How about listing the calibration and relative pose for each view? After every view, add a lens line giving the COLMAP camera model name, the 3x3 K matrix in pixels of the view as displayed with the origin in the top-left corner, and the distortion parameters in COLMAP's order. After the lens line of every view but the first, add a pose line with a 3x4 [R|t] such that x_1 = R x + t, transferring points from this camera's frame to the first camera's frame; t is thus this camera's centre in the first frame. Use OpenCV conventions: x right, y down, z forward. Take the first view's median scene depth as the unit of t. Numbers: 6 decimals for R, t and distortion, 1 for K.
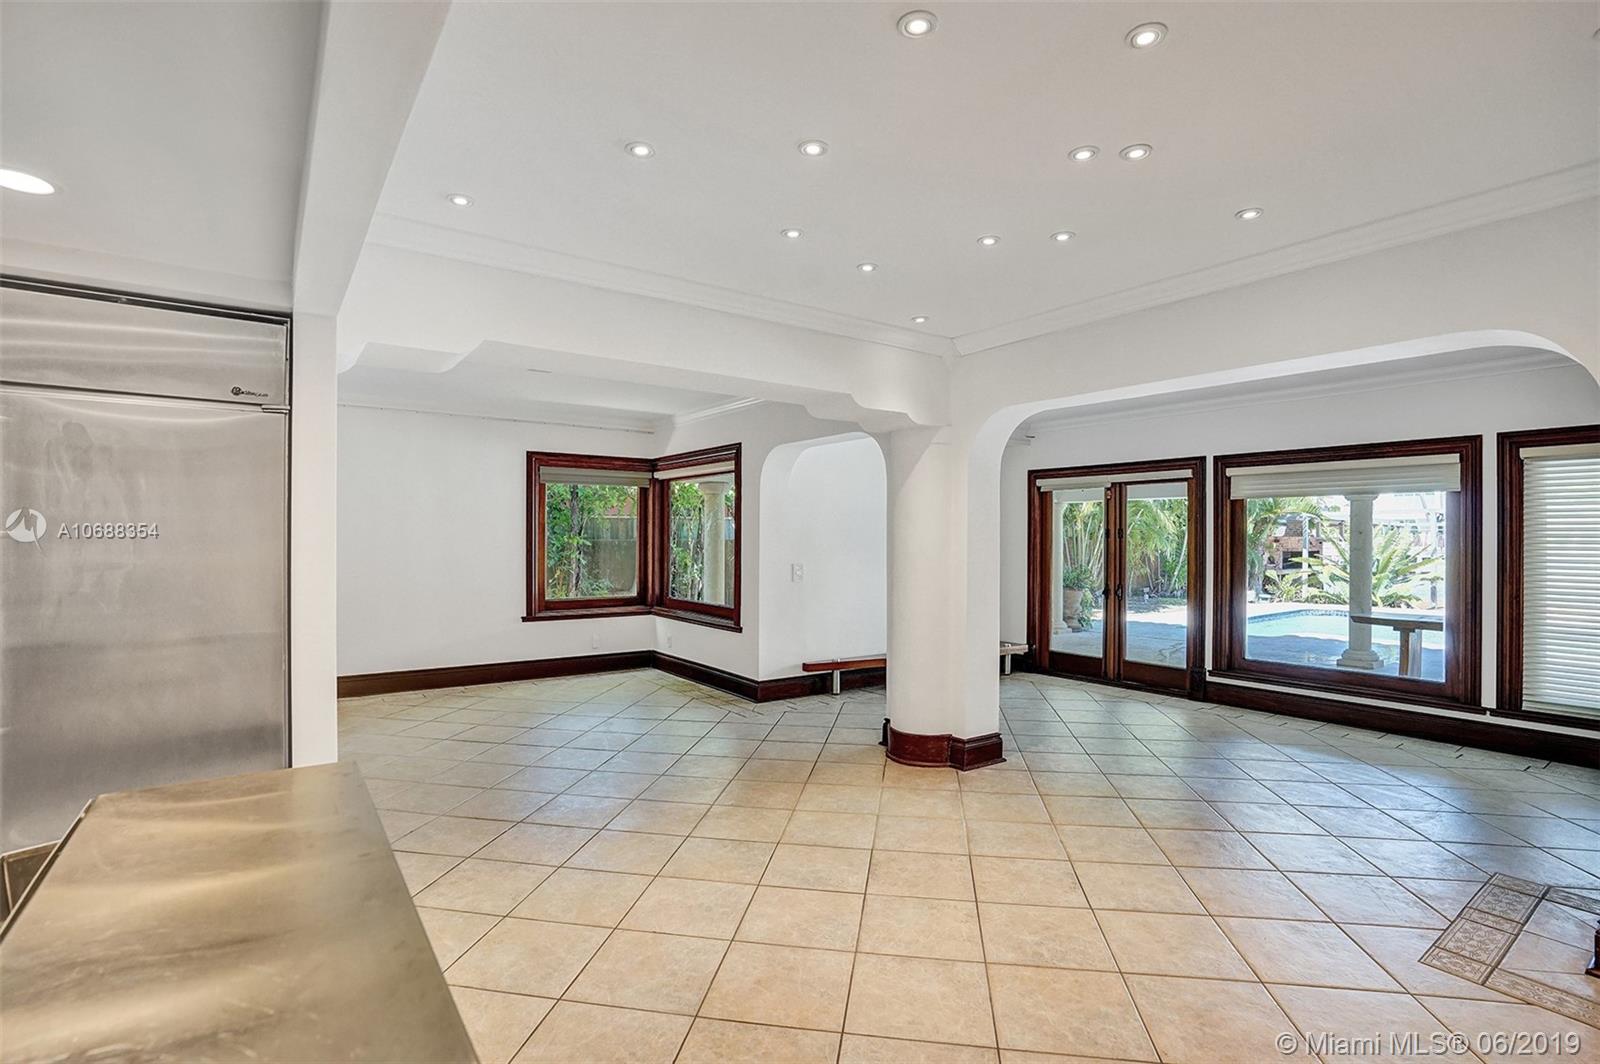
lens RADIAL K [[760.6, 0, 800.0], [0, 760.6, 532.0], [0, 0, 1]] dist [-0.052992, 0.000099]
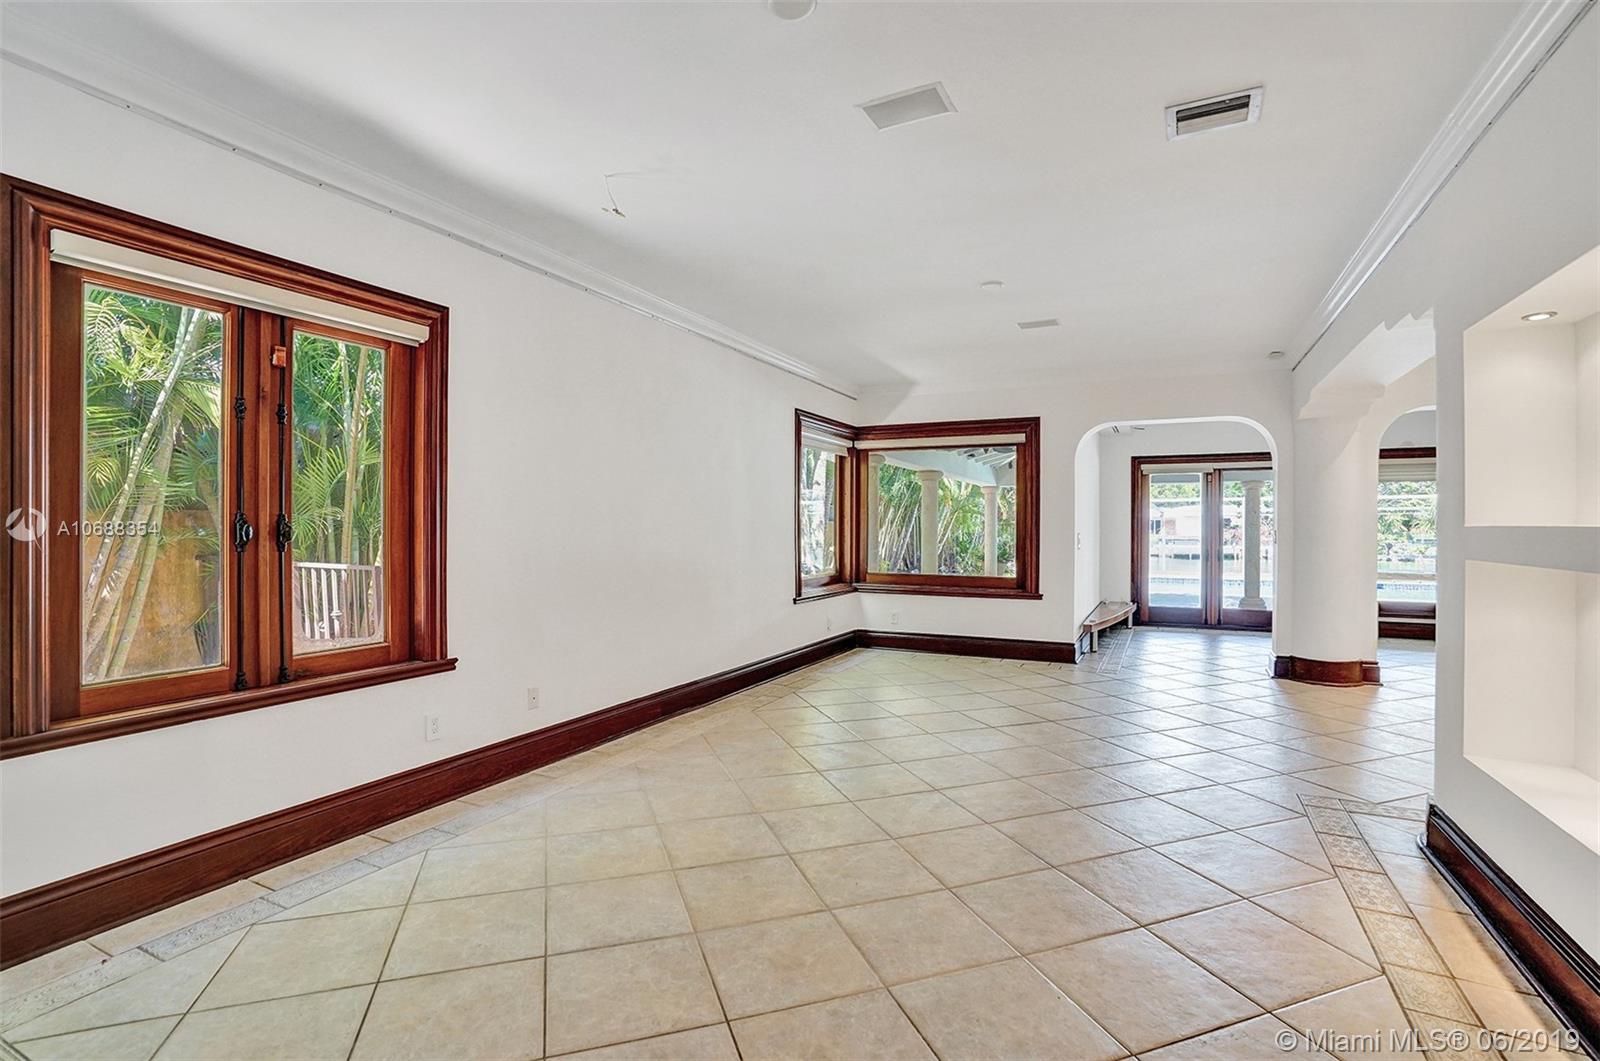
lens RADIAL K [[749.3, 0, 800.0], [0, 749.3, 530.5], [0, 0, 1]] dist [-0.054186, 0.022682]
pose [[0.875029, -0.004709, 0.484047, -0.725979], [-0.001960, 0.999910, 0.013270, 0.020999], [-0.484066, -0.012560, 0.874941, 0.224588]]
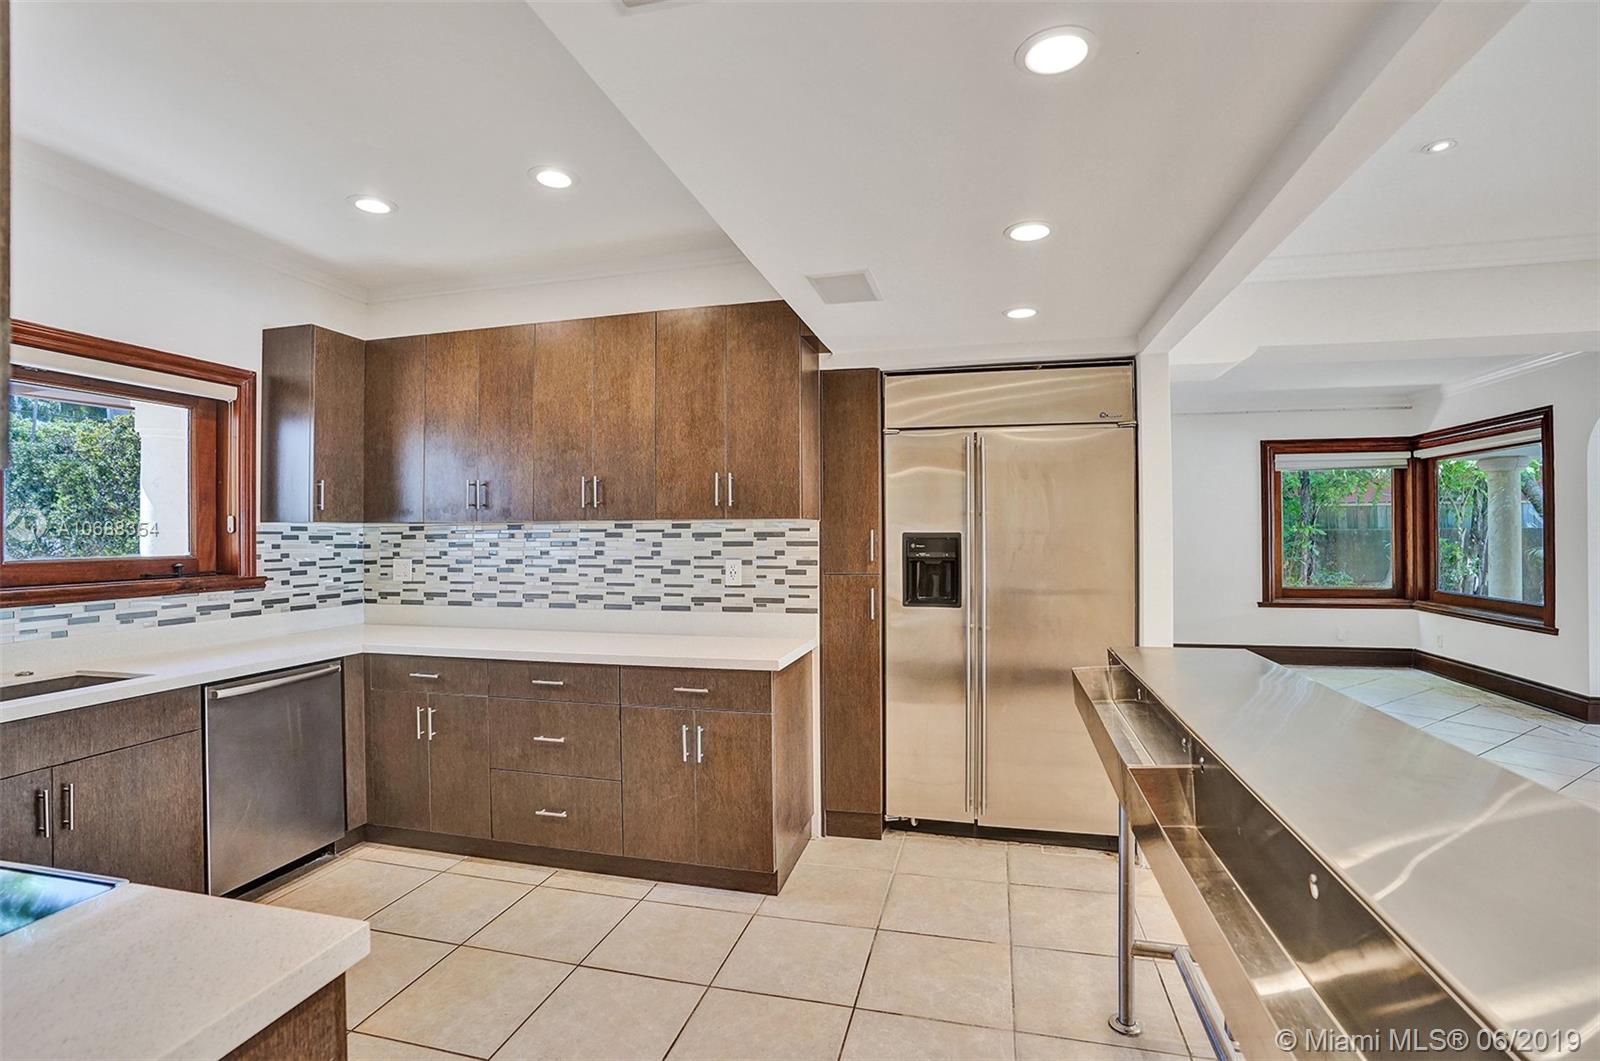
lens RADIAL K [[749.3, 0, 800.0], [0, 749.3, 530.5], [0, 0, 1]] dist [-0.054186, 0.022682]
pose [[0.647688, -0.010671, -0.761831, -0.006990], [0.011950, 0.999921, -0.003846, 0.010271], [0.761812, -0.006614, 0.647765, -0.116812]]
